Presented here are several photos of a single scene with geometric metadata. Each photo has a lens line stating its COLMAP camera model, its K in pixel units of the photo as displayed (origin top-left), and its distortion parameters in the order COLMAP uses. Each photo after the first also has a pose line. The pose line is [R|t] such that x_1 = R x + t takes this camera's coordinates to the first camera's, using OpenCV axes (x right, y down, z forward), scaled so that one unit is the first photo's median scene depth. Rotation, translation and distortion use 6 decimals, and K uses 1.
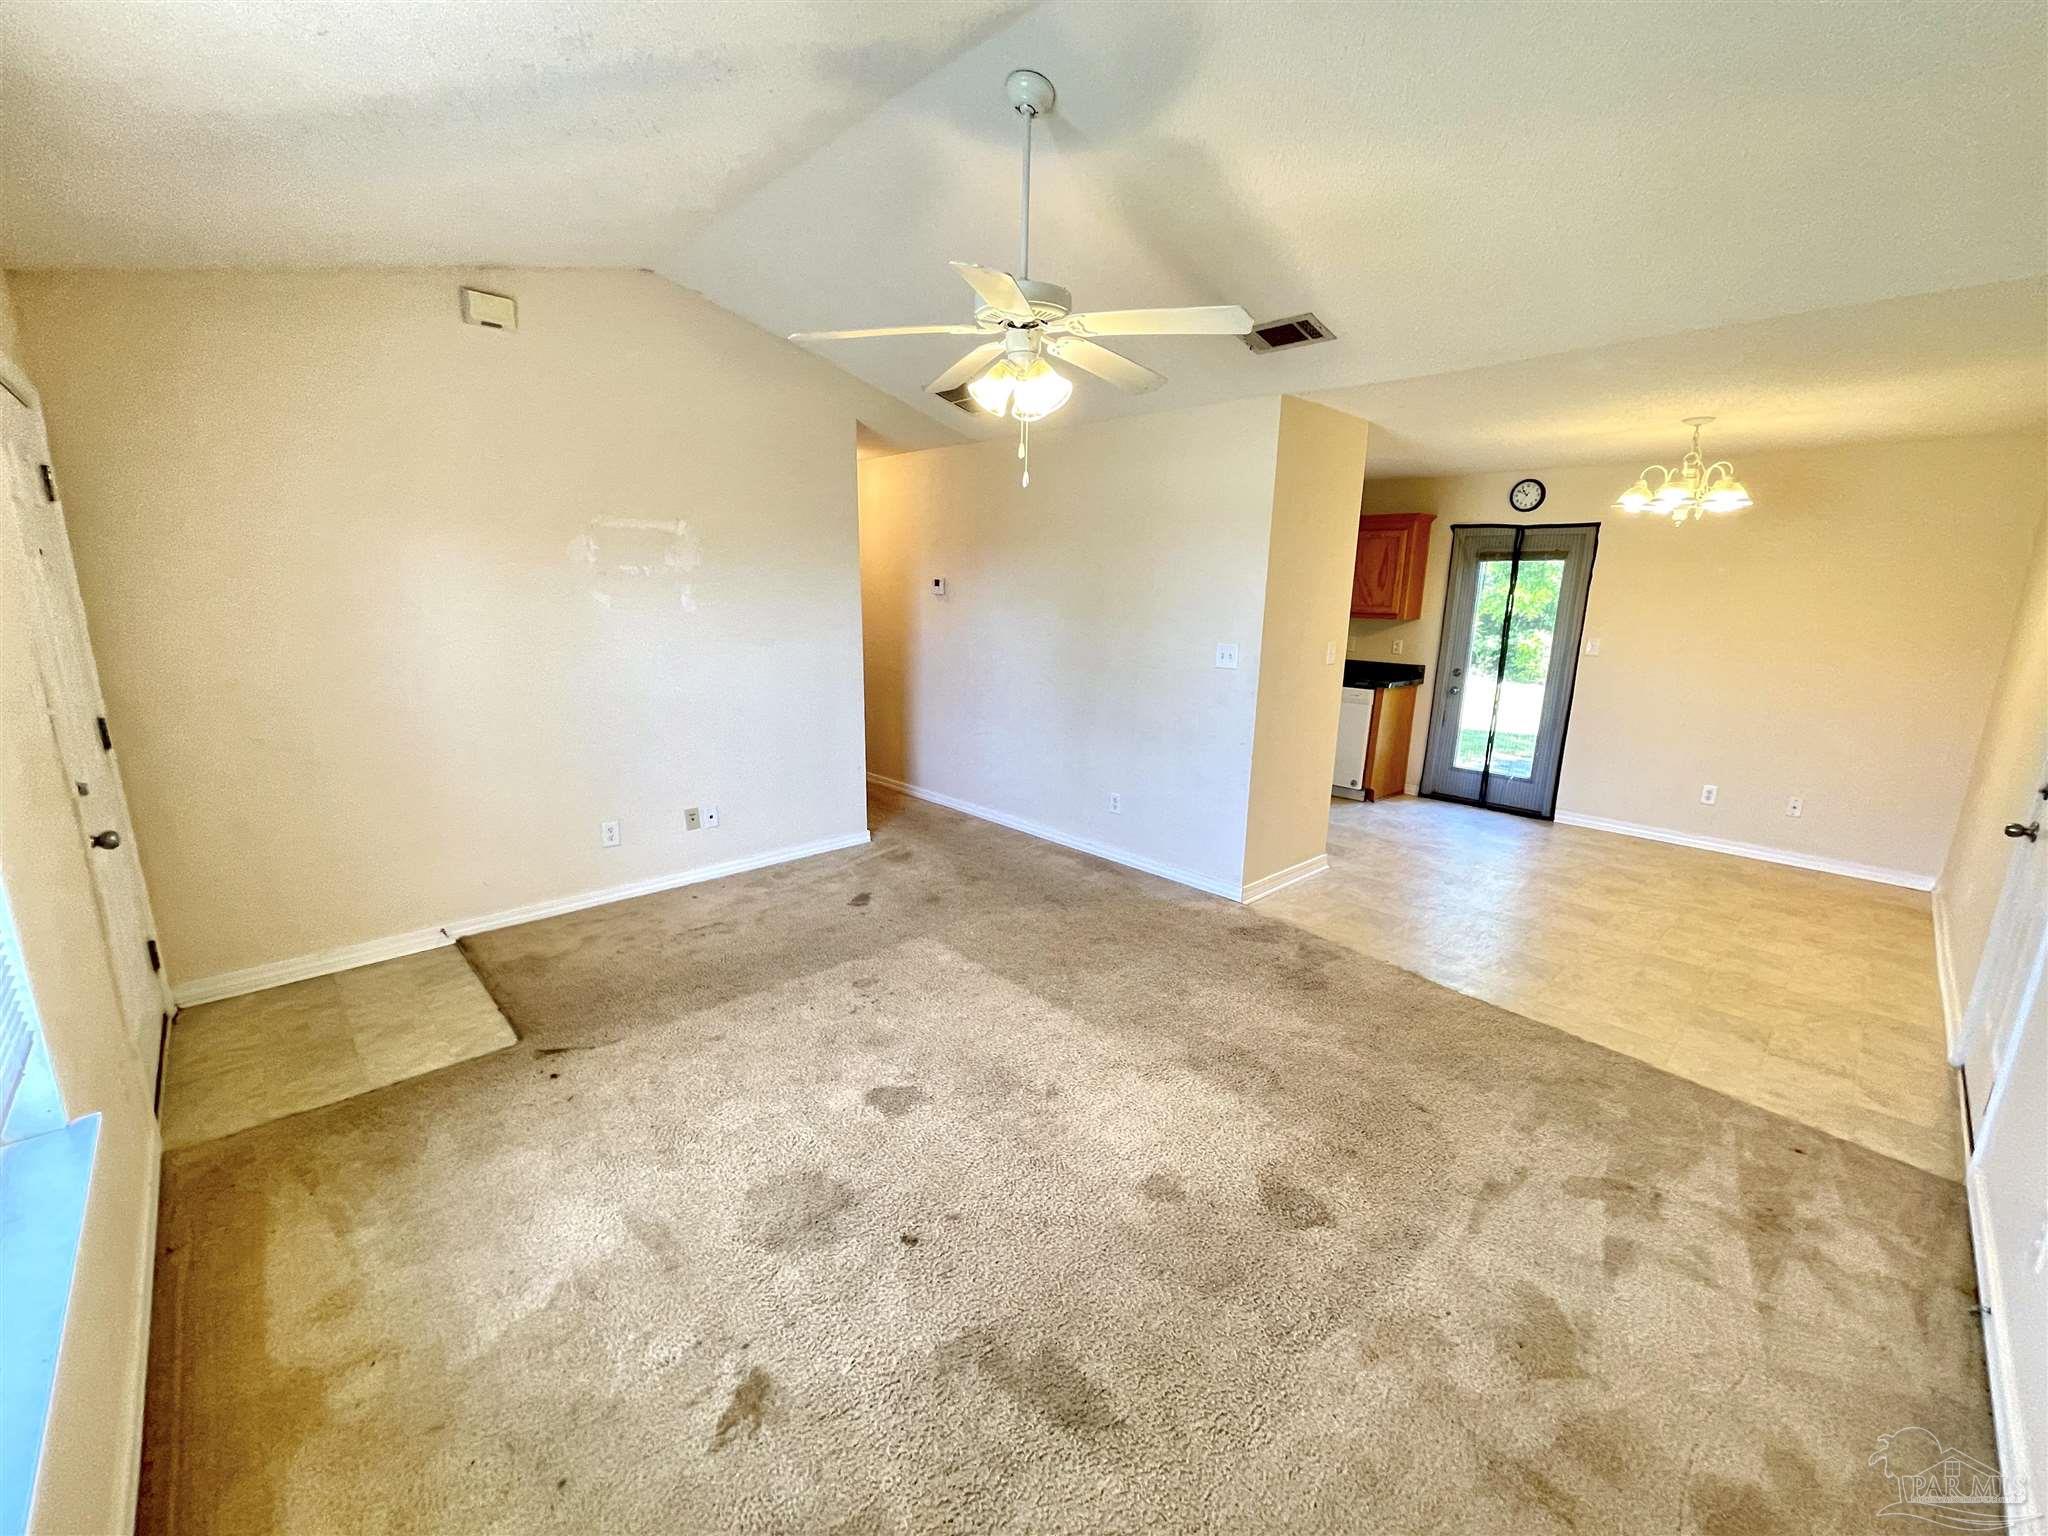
lens RADIAL K [[829.0, 0, 1024.0], [0, 829.0, 768.0], [0, 0, 1]] dist [-0.000181, -0.000178]
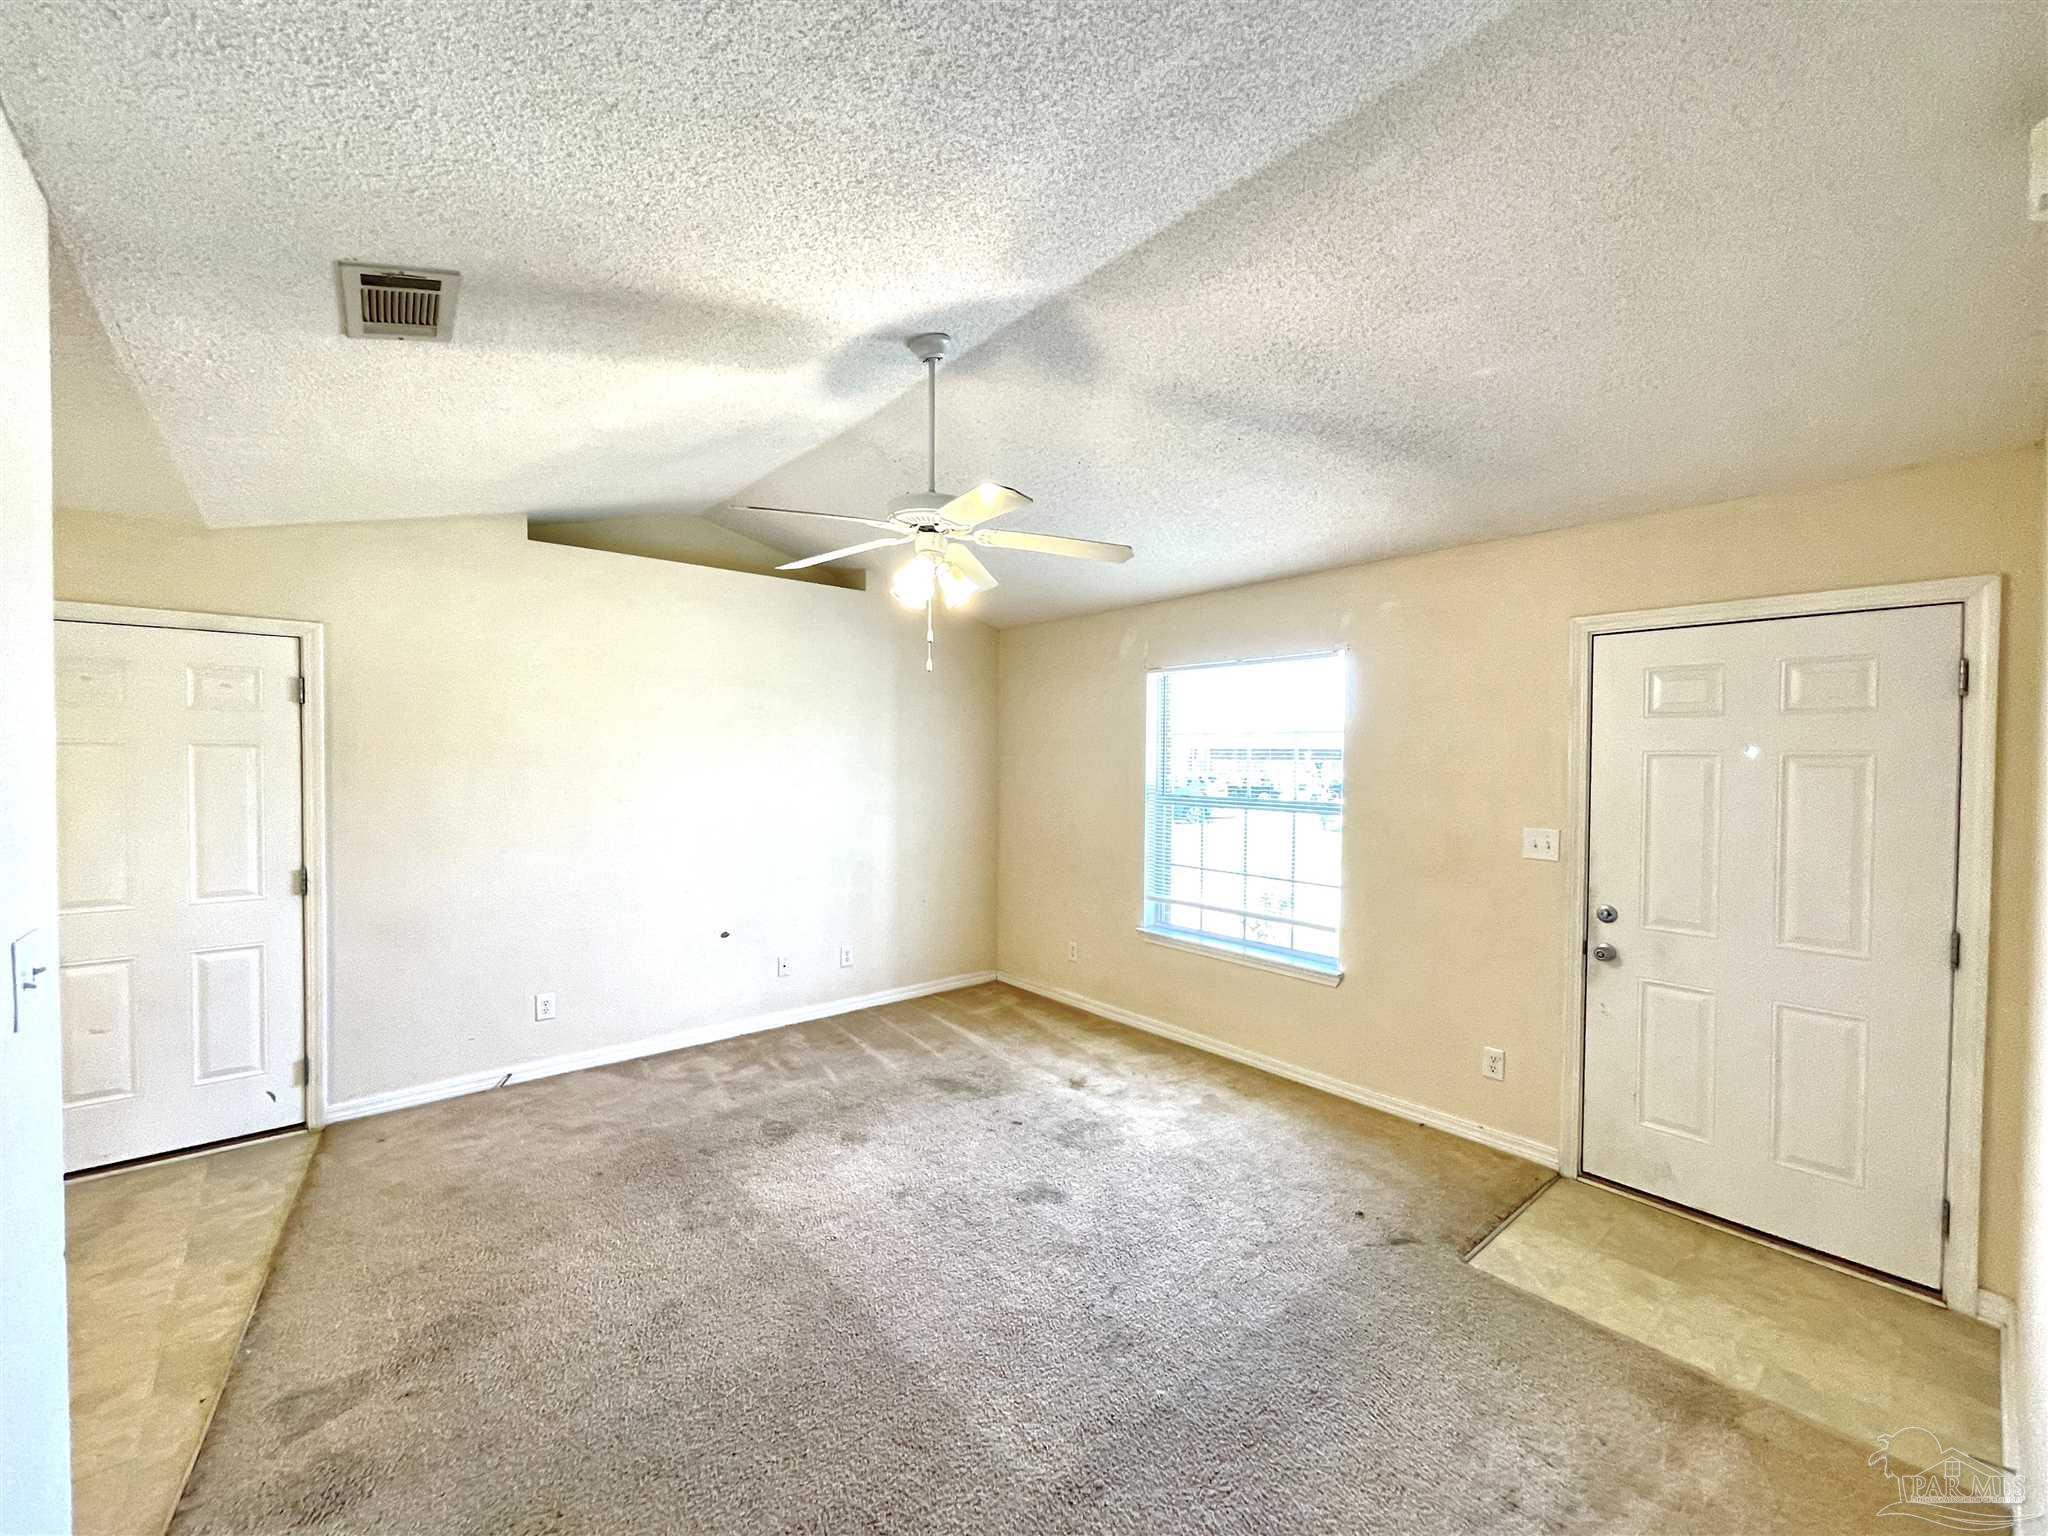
lens RADIAL K [[829.0, 0, 1024.0], [0, 829.0, 768.0], [0, 0, 1]] dist [-0.000181, -0.000178]
pose [[-0.997921, -0.028851, 0.057625, -0.167888], [-0.014422, 0.971491, 0.236636, -0.411758], [-0.062810, 0.235313, -0.969888, 1.816277]]
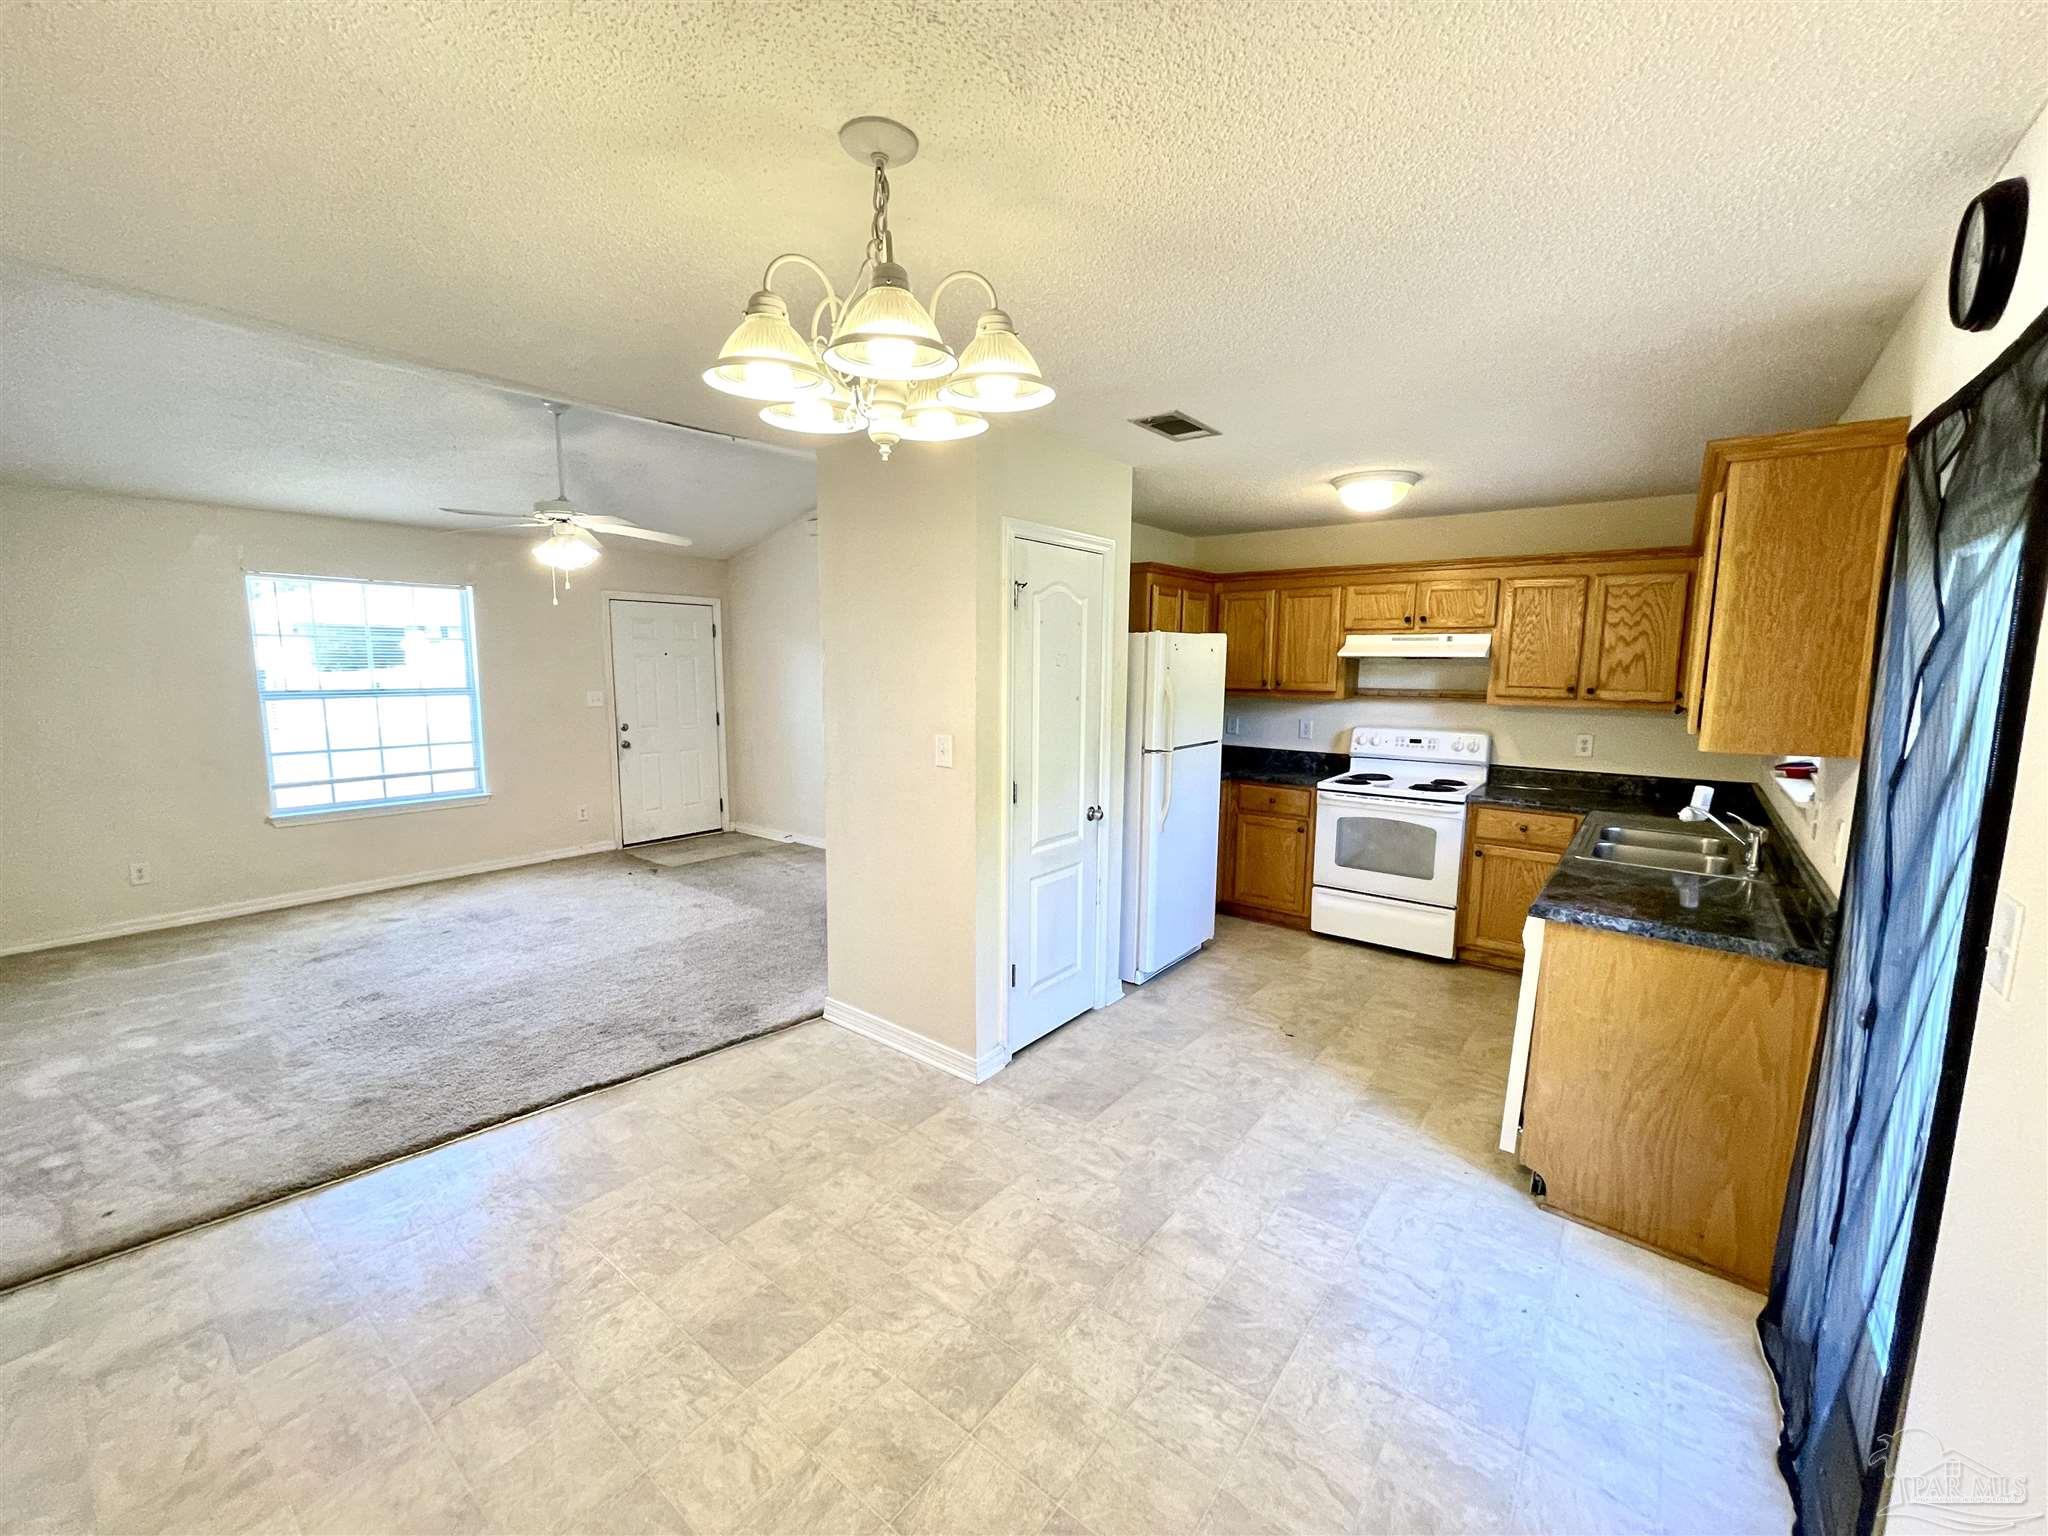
lens RADIAL K [[825.7, 0, 1024.0], [0, 825.7, 768.0], [0, 0, 1]] dist [-0.010176, -0.000240]
pose [[0.144106, 0.108385, -0.983609, 1.682756], [-0.223054, 0.971961, 0.074422, -0.301644], [0.964096, 0.208673, 0.164241, 1.512382]]
